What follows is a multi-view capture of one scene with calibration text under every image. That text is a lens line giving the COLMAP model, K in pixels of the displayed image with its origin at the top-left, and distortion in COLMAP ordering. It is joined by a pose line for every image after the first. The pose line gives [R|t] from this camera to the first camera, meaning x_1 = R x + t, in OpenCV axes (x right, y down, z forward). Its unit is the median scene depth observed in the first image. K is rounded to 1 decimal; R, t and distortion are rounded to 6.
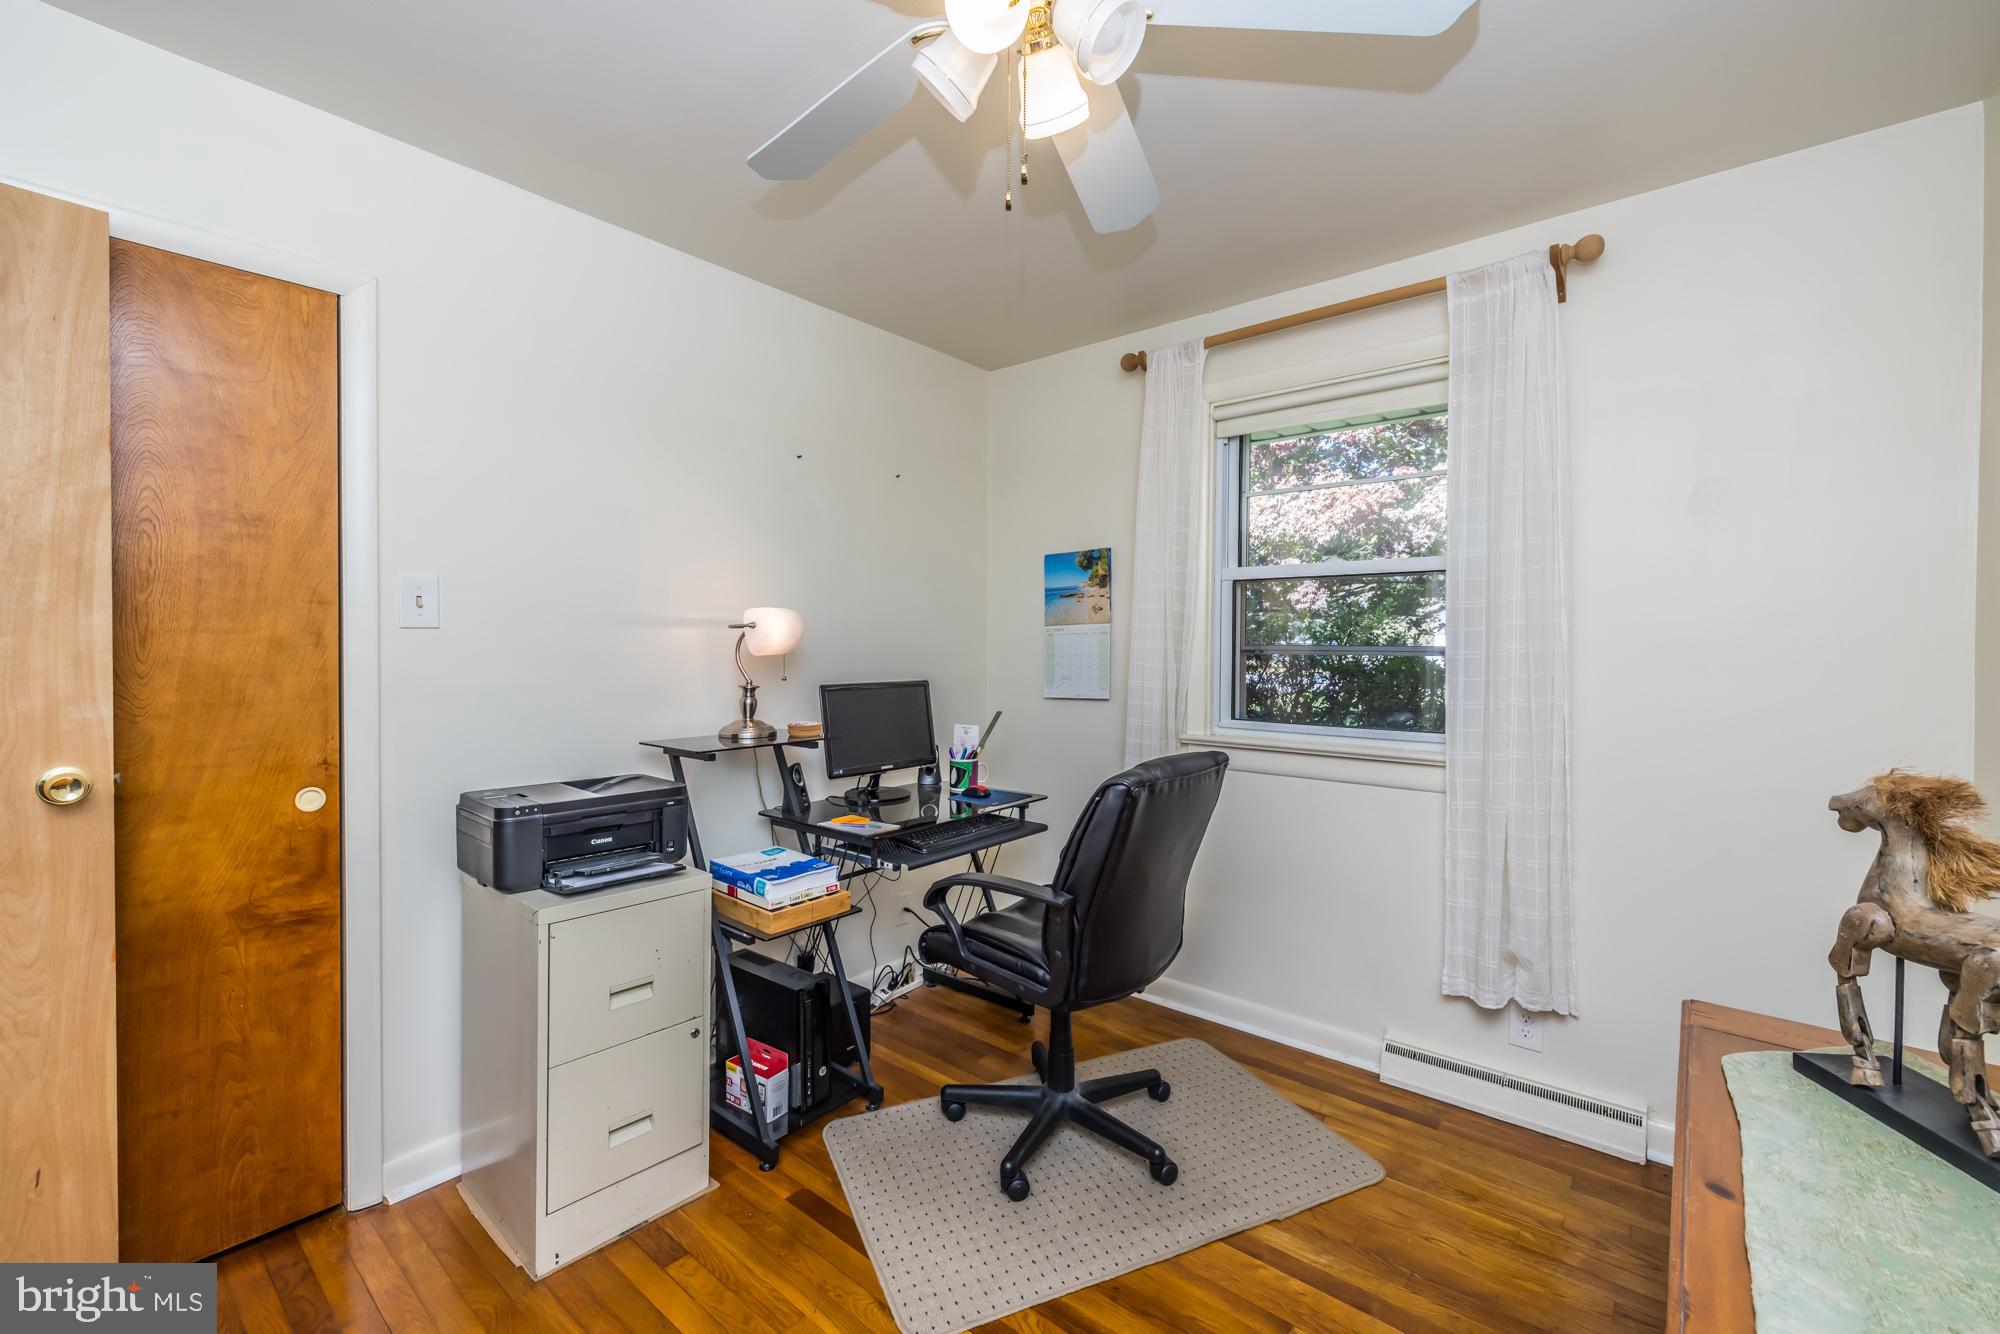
lens RADIAL K [[849.2, 0, 1001.7], [0, 849.2, 659.4], [0, 0, 1]] dist [0.003078, -0.000036]
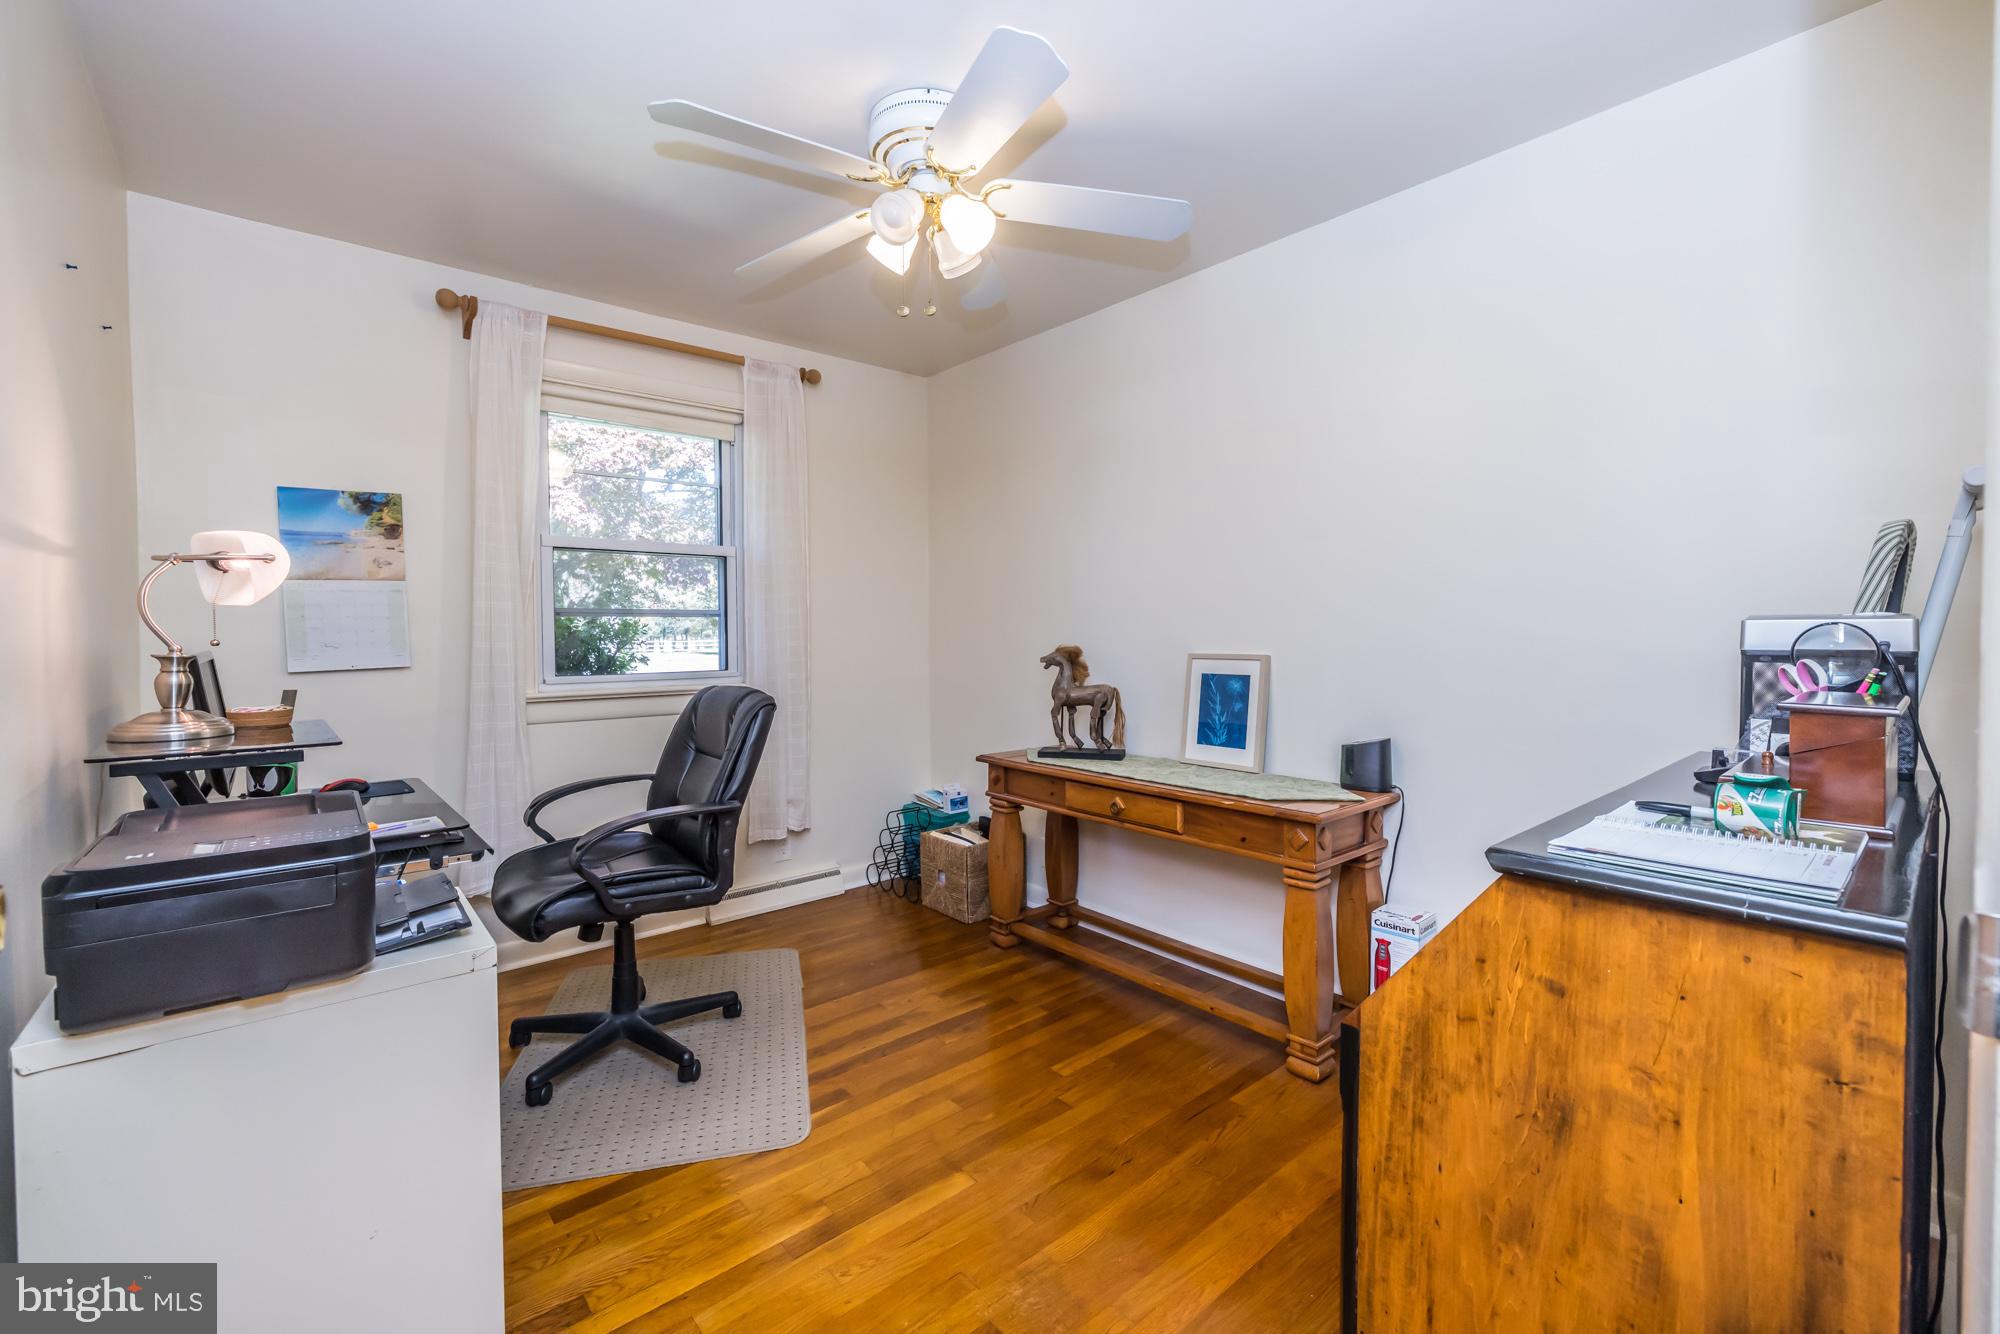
lens RADIAL K [[849.2, 0, 1003.2], [0, 849.2, 653.1], [0, 0, 1]] dist [0.003078, -0.000036]
pose [[0.158164, -0.035921, 0.986759, -0.815212], [0.023820, 0.999186, 0.032556, 0.024024], [-0.987126, 0.018356, 0.158891, 0.309546]]
